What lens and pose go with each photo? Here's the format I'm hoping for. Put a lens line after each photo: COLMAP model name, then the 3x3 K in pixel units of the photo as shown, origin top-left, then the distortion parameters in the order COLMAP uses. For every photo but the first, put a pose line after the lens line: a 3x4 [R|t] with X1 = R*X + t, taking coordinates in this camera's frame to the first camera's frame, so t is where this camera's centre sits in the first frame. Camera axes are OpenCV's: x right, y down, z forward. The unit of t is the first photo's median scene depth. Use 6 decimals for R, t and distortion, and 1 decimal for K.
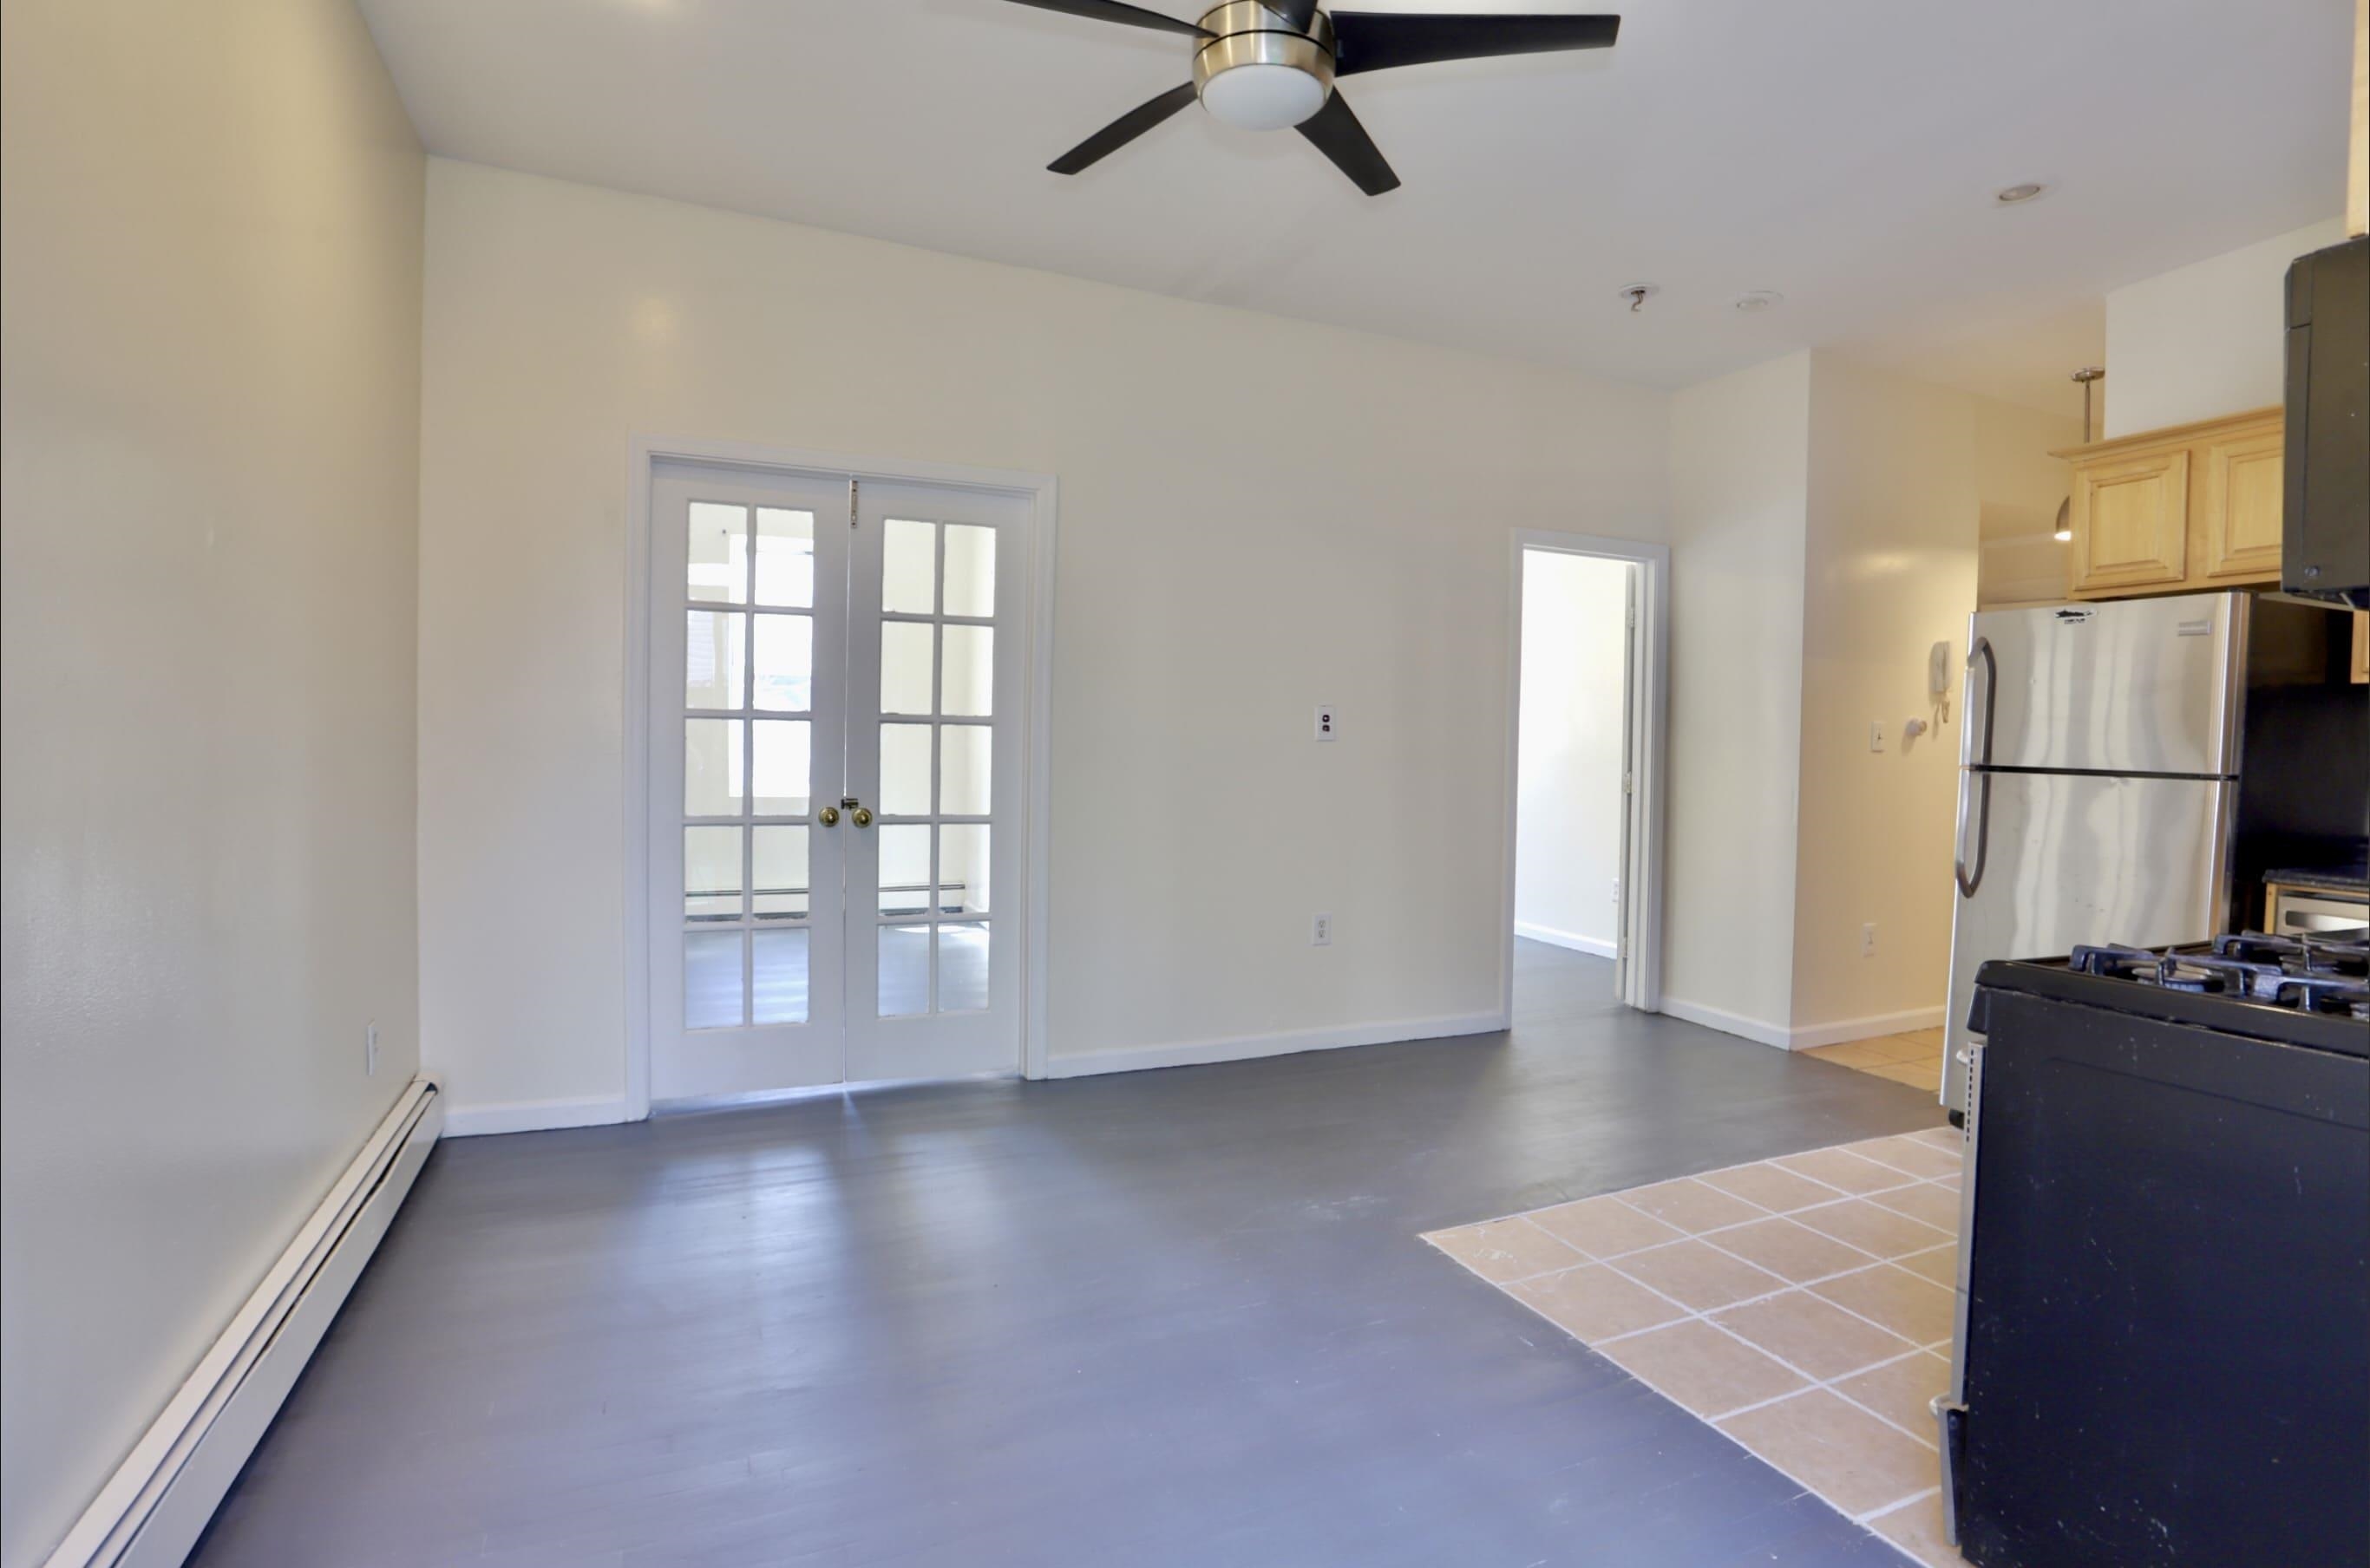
lens RADIAL K [[1192.0, 0, 1242.1], [0, 1192.0, 763.1], [0, 0, 1]] dist [-0.003129, 0.009700]
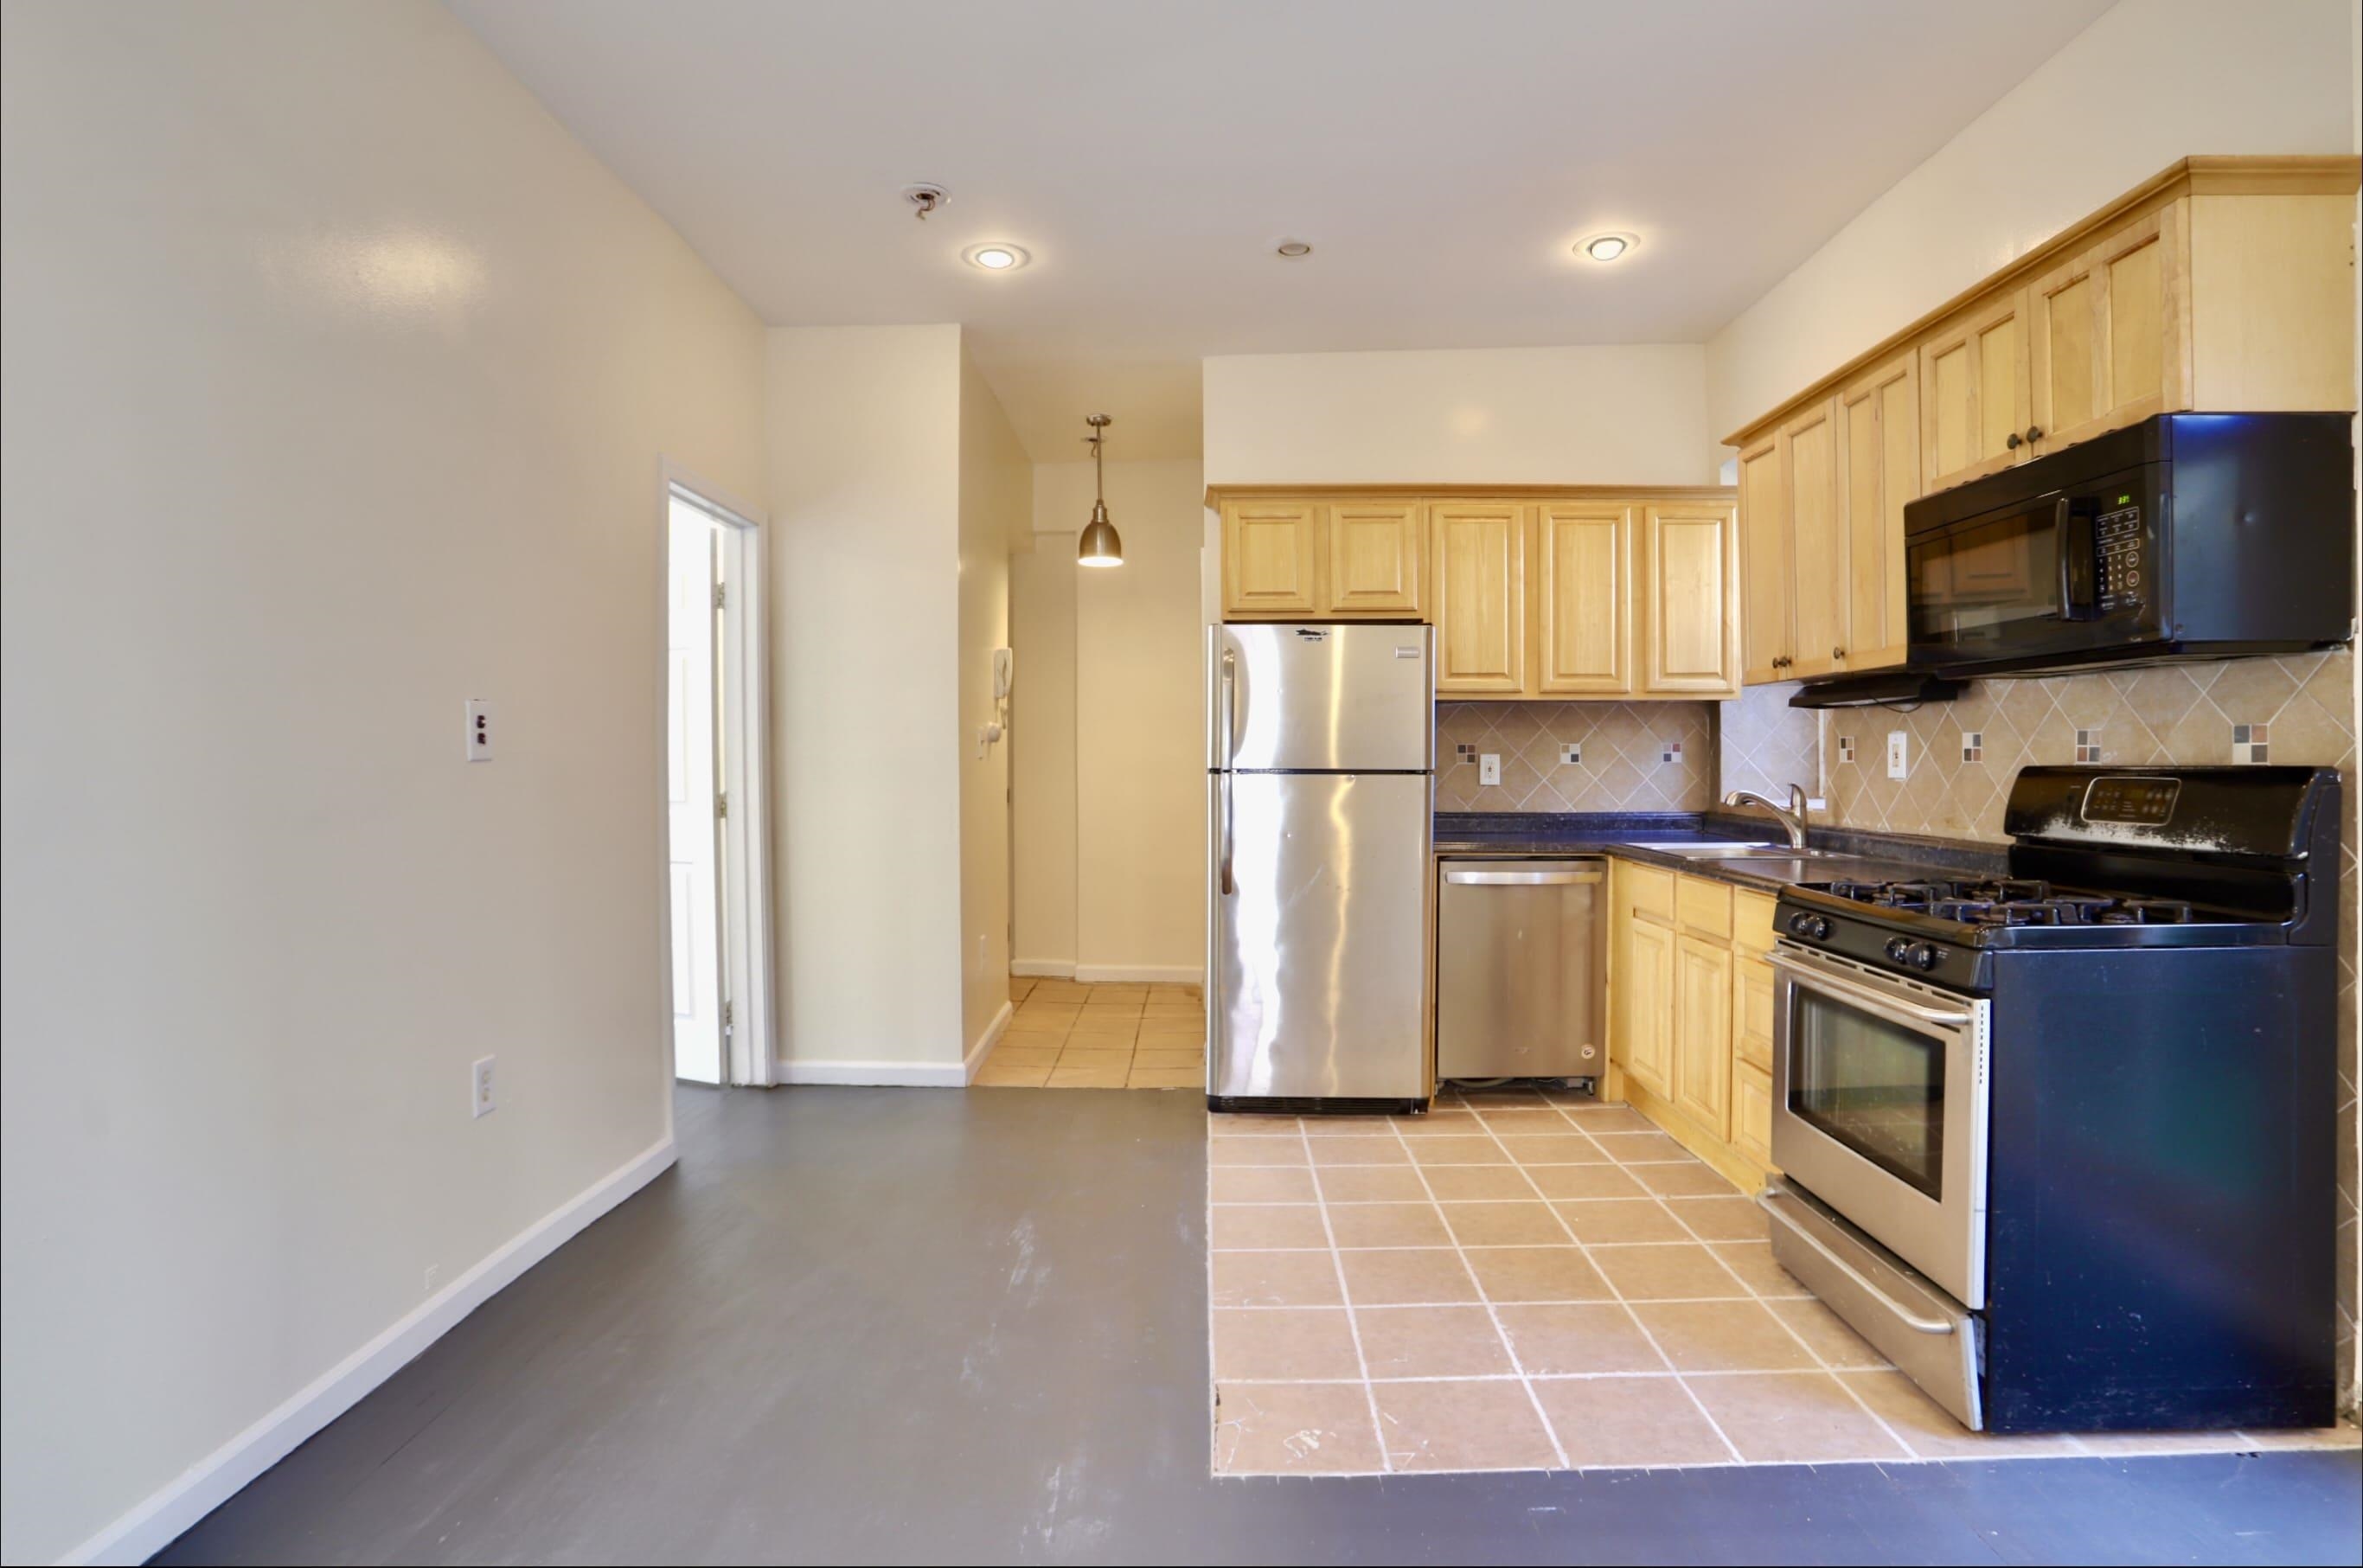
lens RADIAL K [[1201.2, 0, 1185.5], [0, 1201.2, 785.3], [0, 0, 1]] dist [-0.048333, 0.007417]
pose [[0.454865, -0.041453, 0.889595, -0.416513], [0.031477, 0.999040, 0.030458, -0.020527], [-0.890004, 0.014147, 0.455734, 0.645293]]
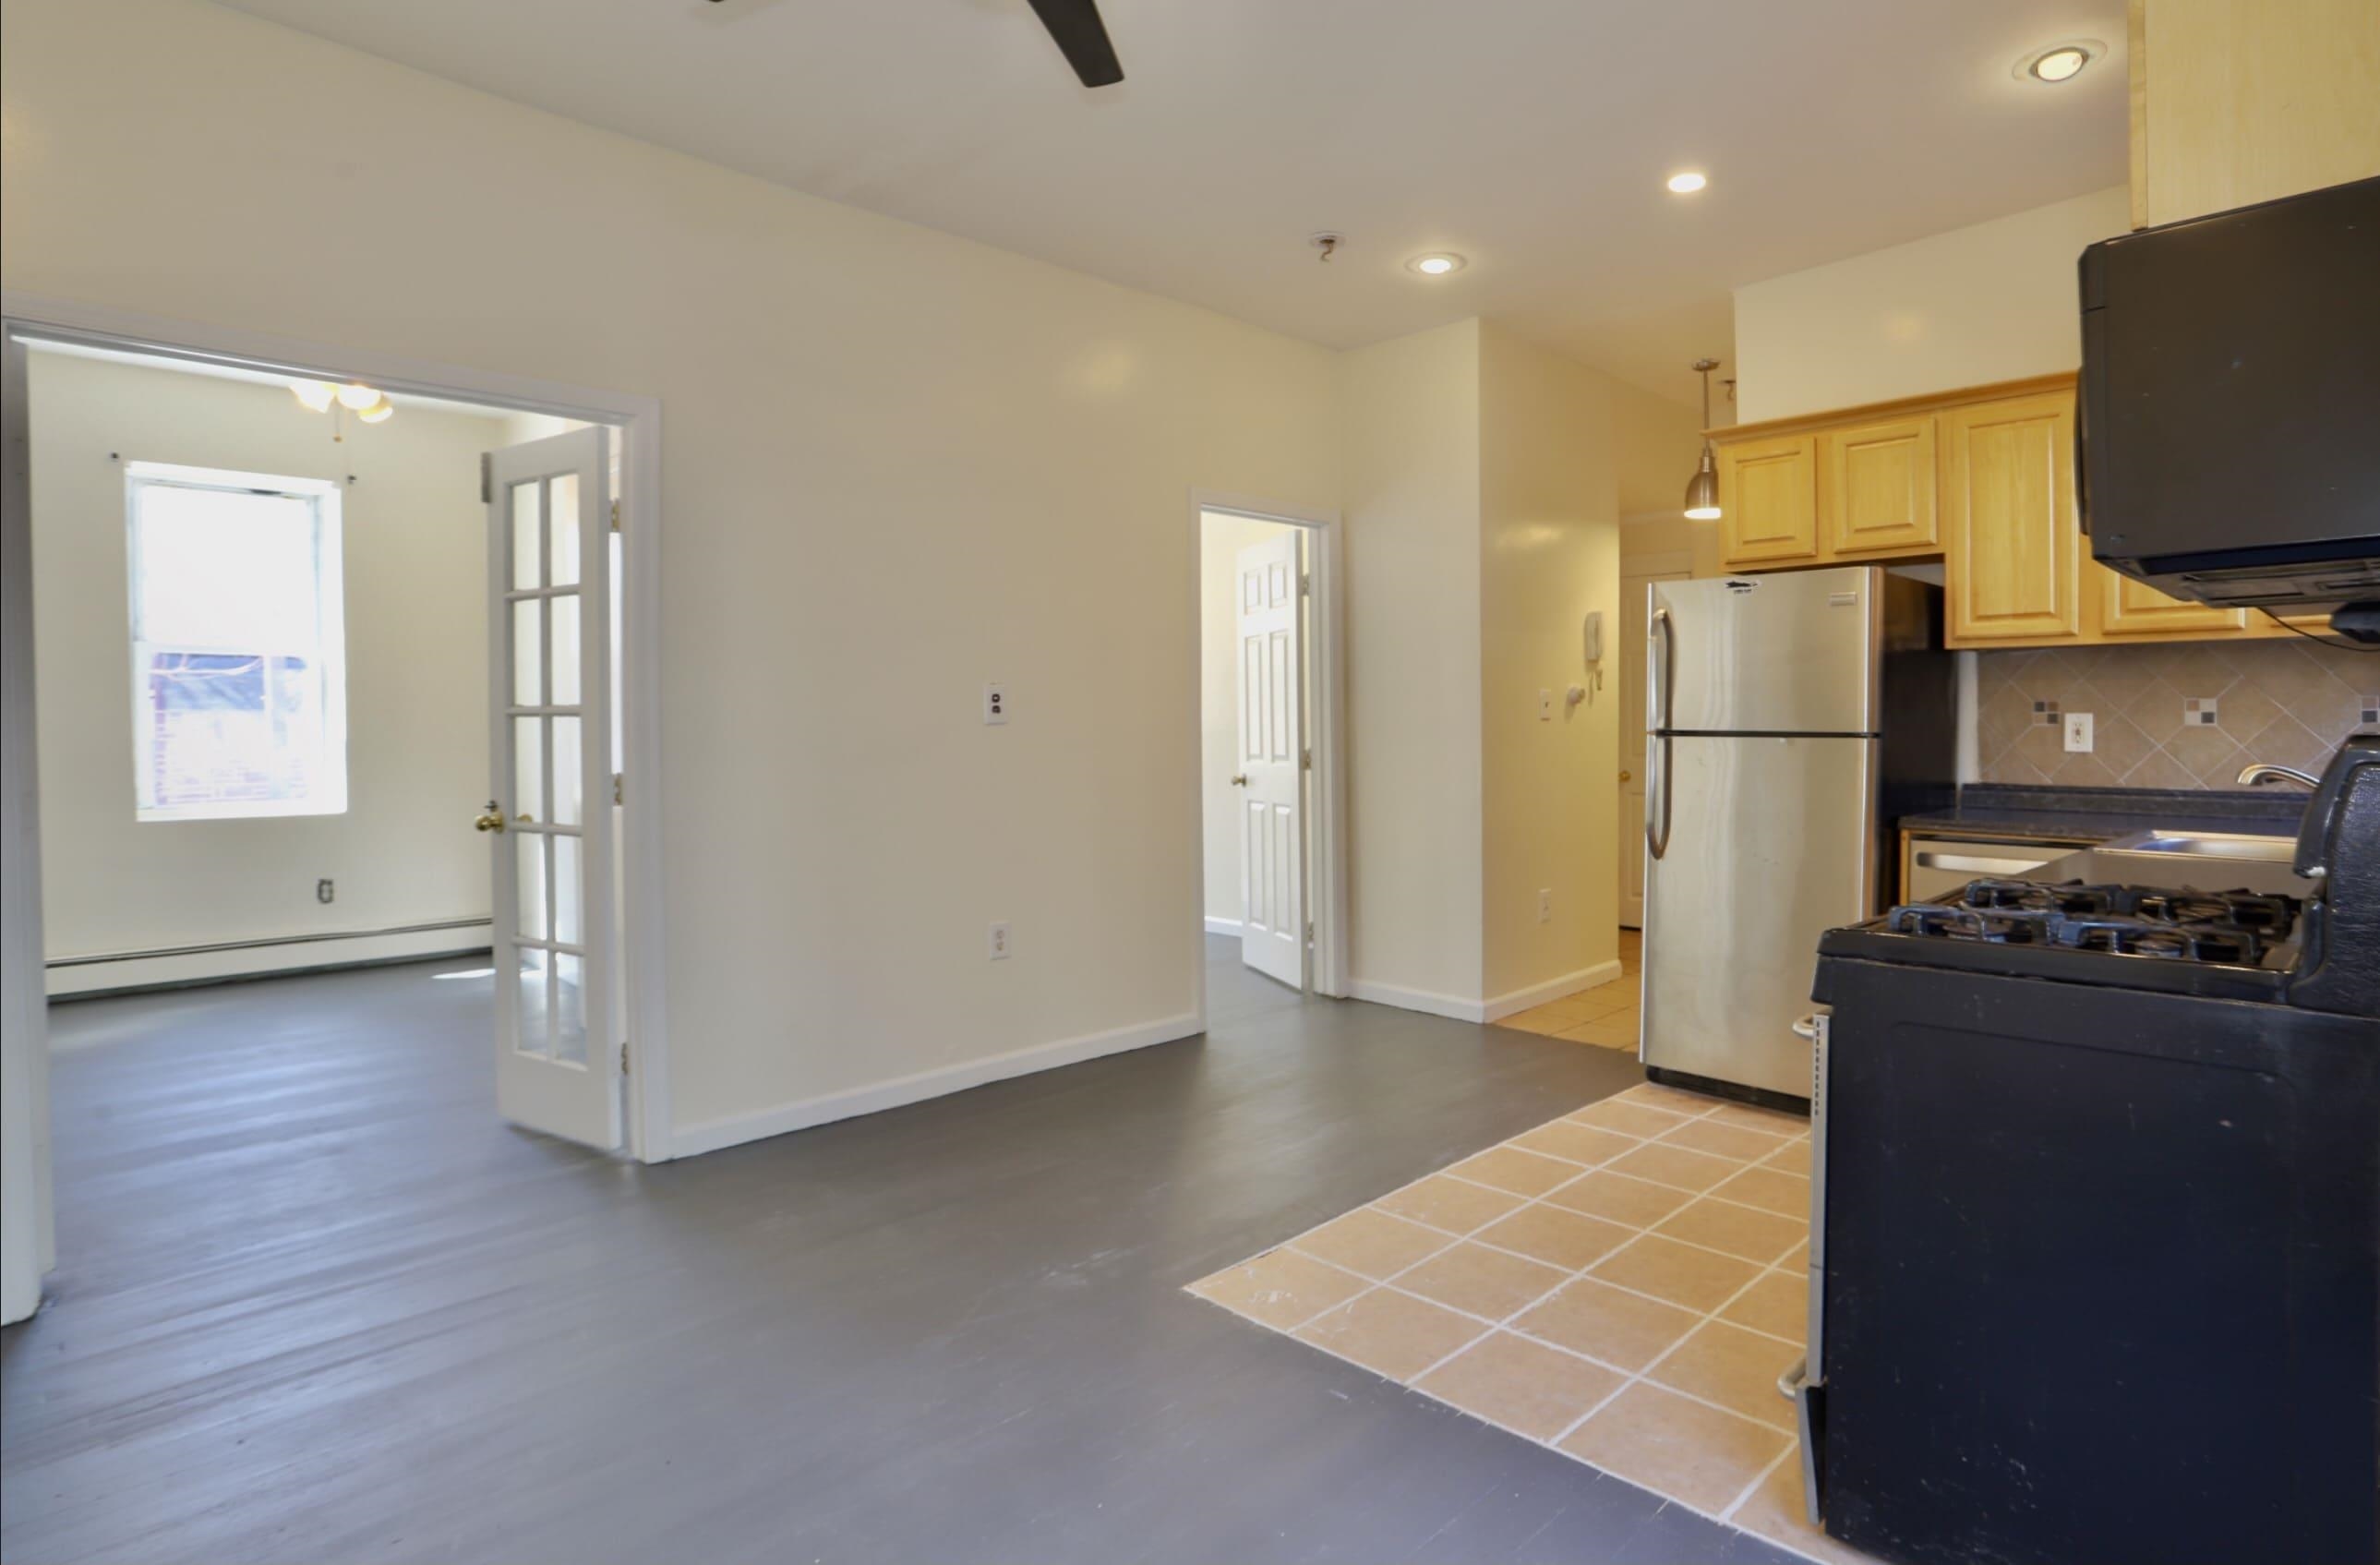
lens RADIAL K [[1276.4, 0, 1284.1], [0, 1276.4, 736.4], [0, 0, 1]] dist [-0.011913, 0.003428]
pose [[0.937423, -0.030852, 0.346822, -0.086931], [0.032725, 0.999464, 0.000457, -0.005147], [-0.346650, 0.010921, 0.937931, 0.090245]]
